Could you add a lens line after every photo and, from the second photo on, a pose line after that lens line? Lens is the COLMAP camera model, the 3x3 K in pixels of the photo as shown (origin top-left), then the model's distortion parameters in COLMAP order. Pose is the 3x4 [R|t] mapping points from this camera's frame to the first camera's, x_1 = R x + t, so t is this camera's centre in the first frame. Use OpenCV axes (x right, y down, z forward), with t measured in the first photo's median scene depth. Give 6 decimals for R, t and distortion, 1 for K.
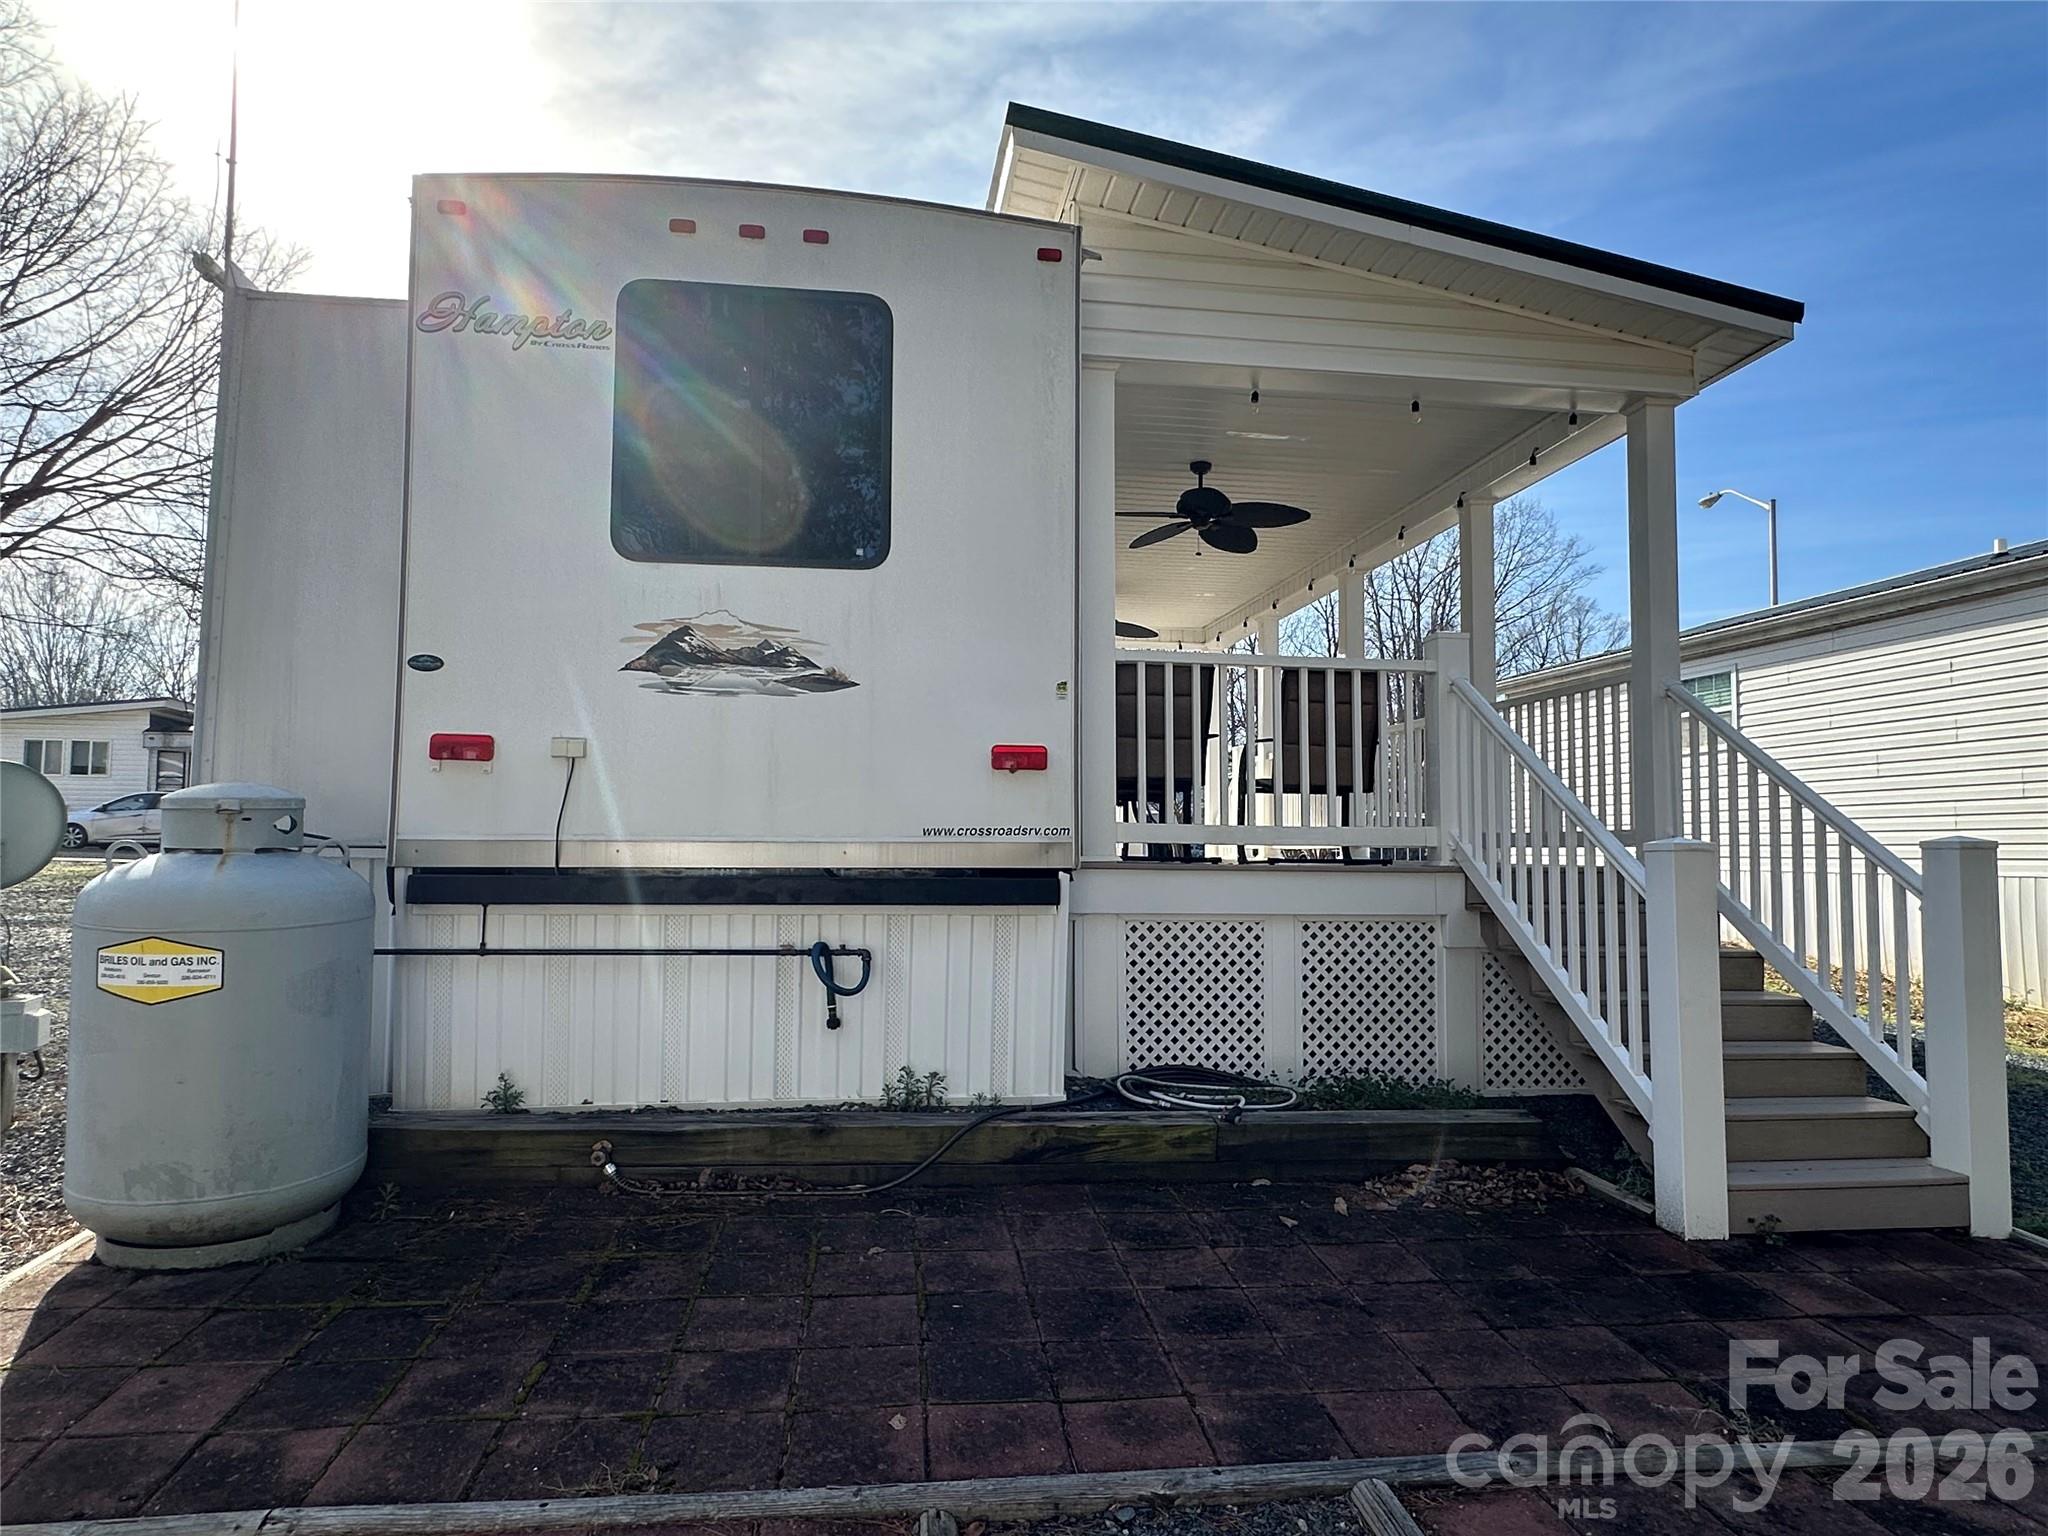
lens RADIAL K [[1192.6, 0, 1020.2], [0, 1192.6, 769.6], [0, 0, 1]] dist [-0.003414, 0.001084]
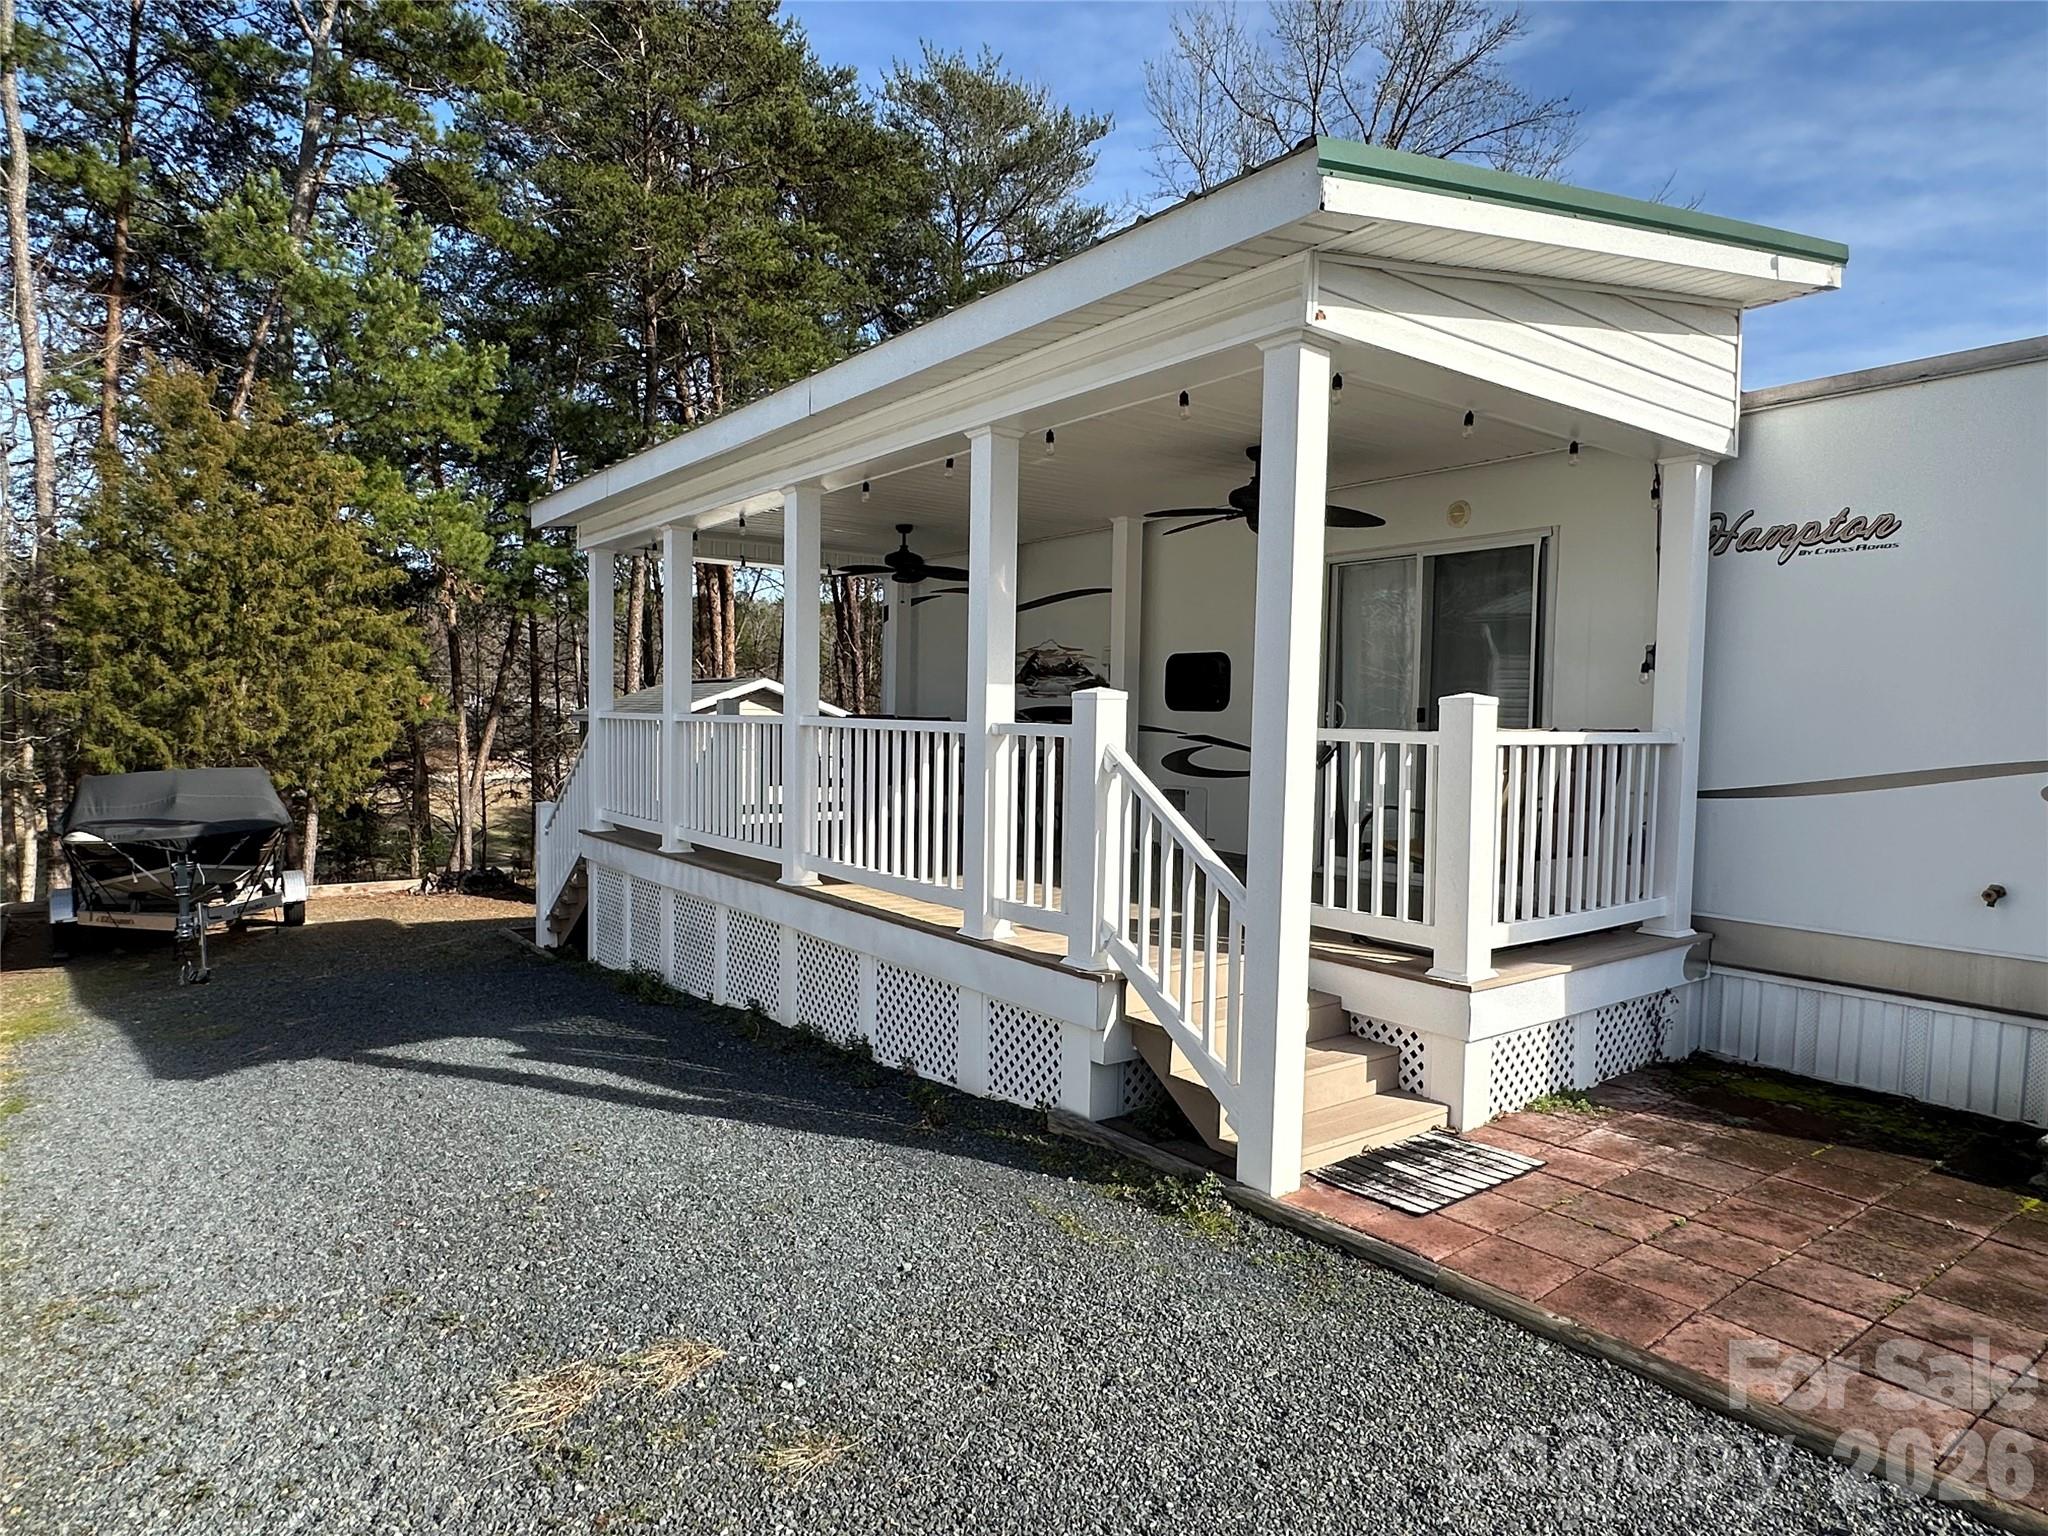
lens RADIAL K [[1192.6, 0, 1034.1], [0, 1192.6, 770.3], [0, 0, 1]] dist [-0.003414, 0.001084]
pose [[0.492399, 0.032832, -0.869750, 1.054348], [0.047727, 0.996766, 0.064647, -0.068194], [0.869060, -0.073343, 0.489240, 0.237408]]
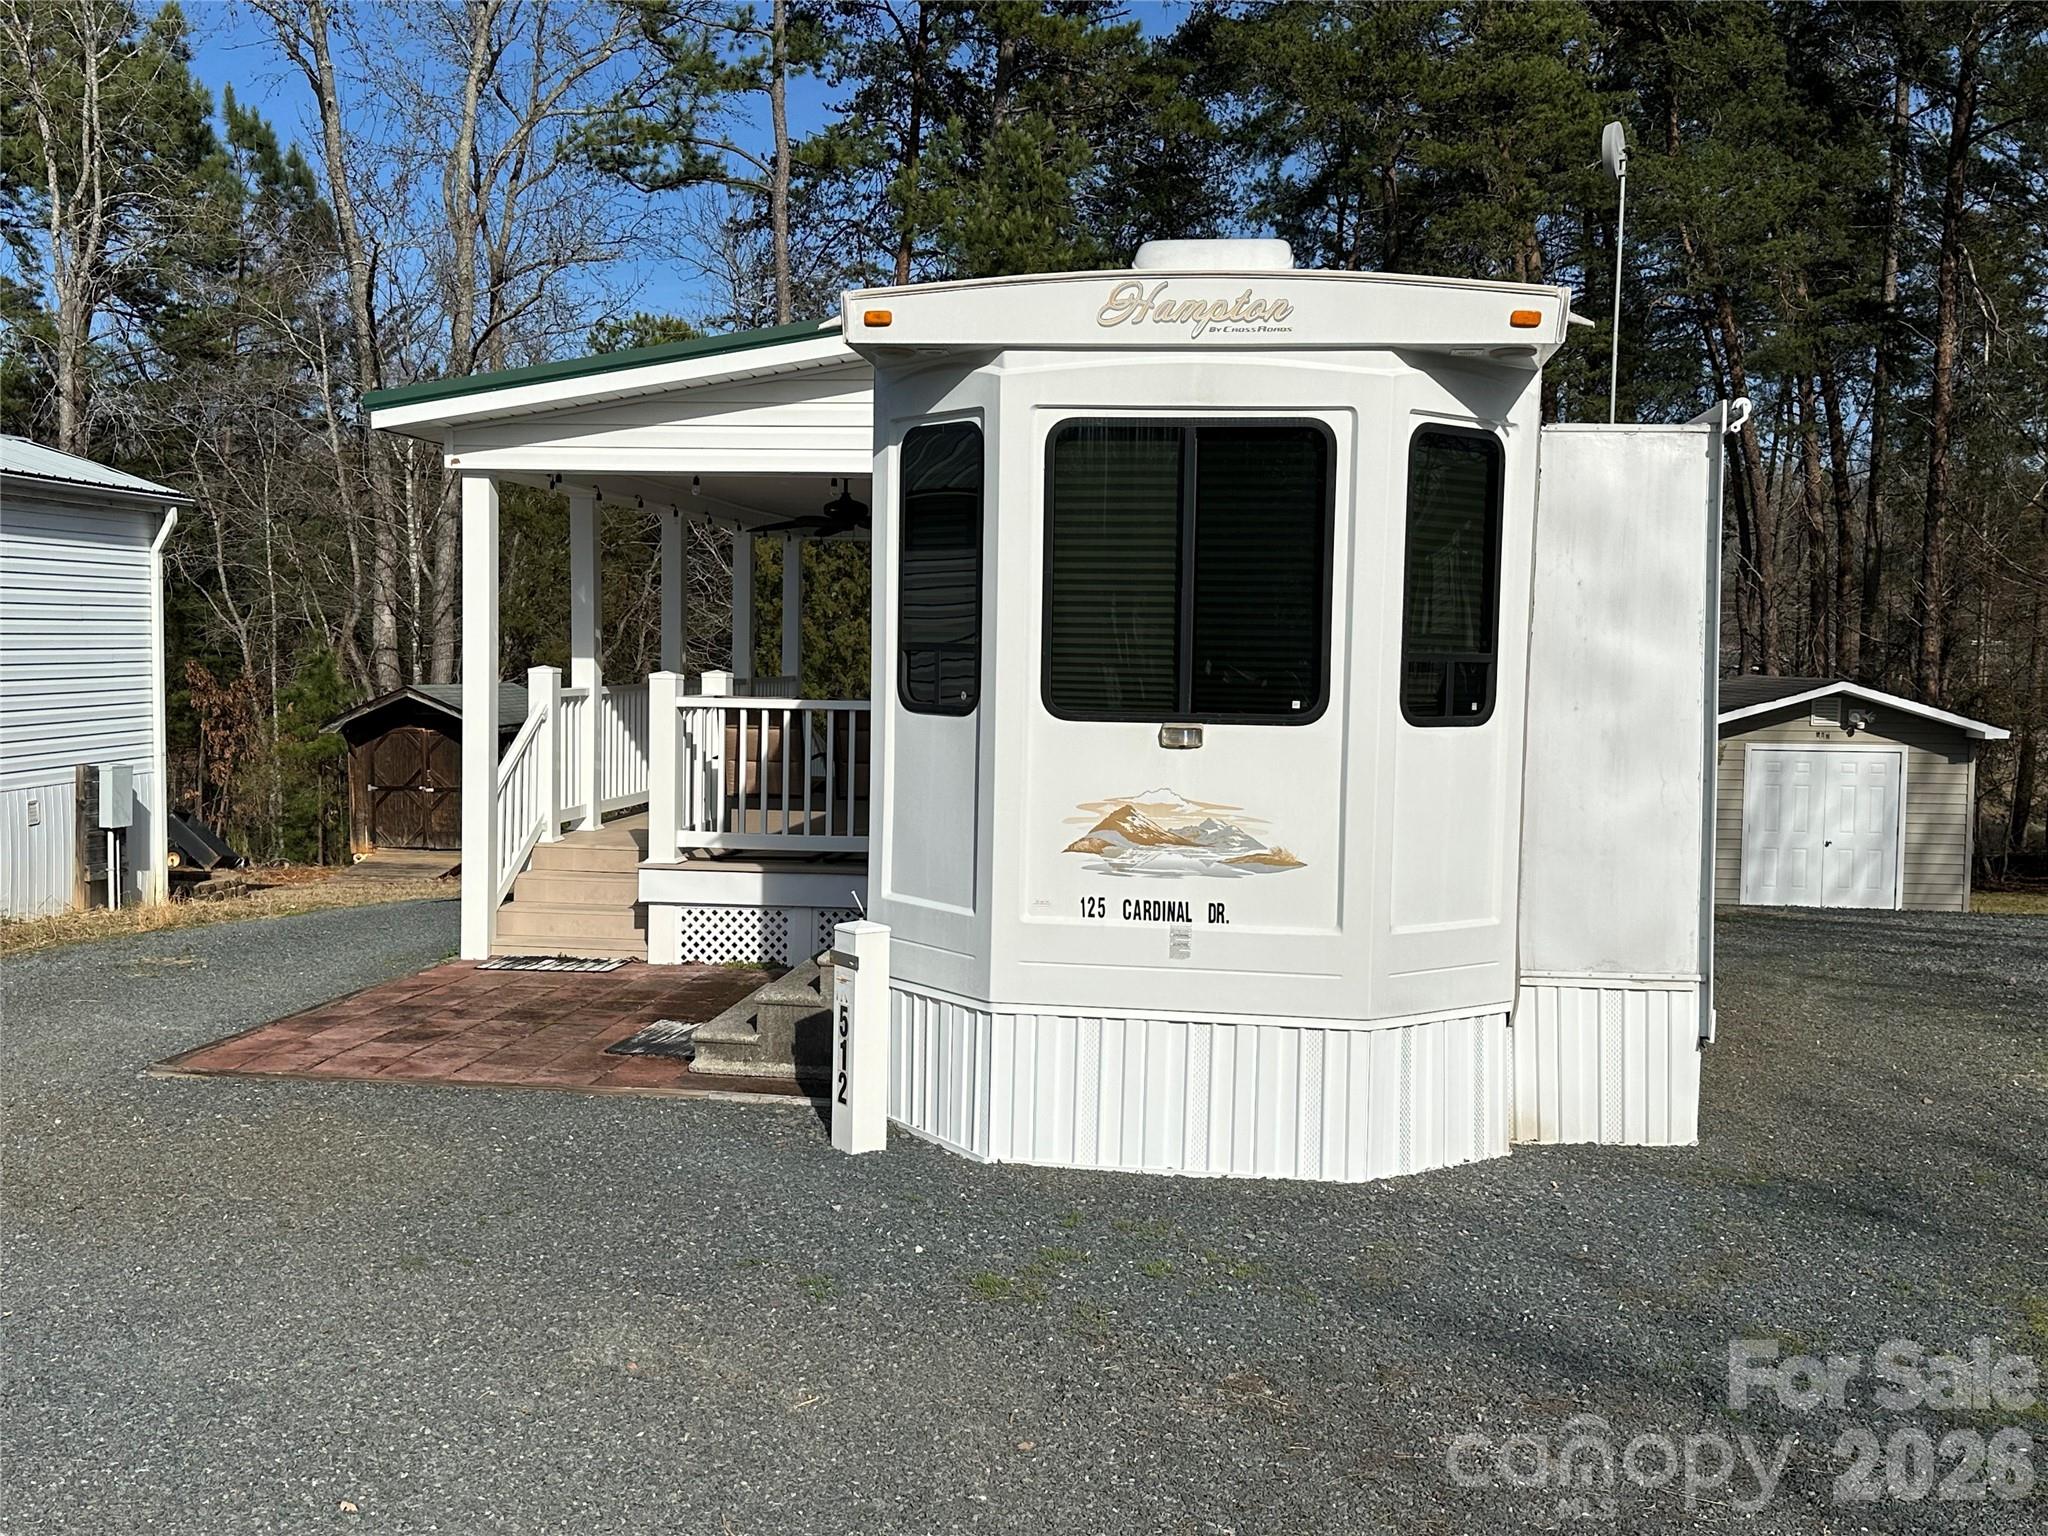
lens RADIAL K [[1918.3, 0, 1055.9], [0, 1918.3, 781.5], [0, 0, 1]] dist [0.127049, 0.000000]
pose [[-0.251364, 0.048922, -0.966655, 2.146635], [0.042315, 0.998322, 0.039521, -0.010768], [0.966967, -0.030970, -0.253013, 1.594313]]
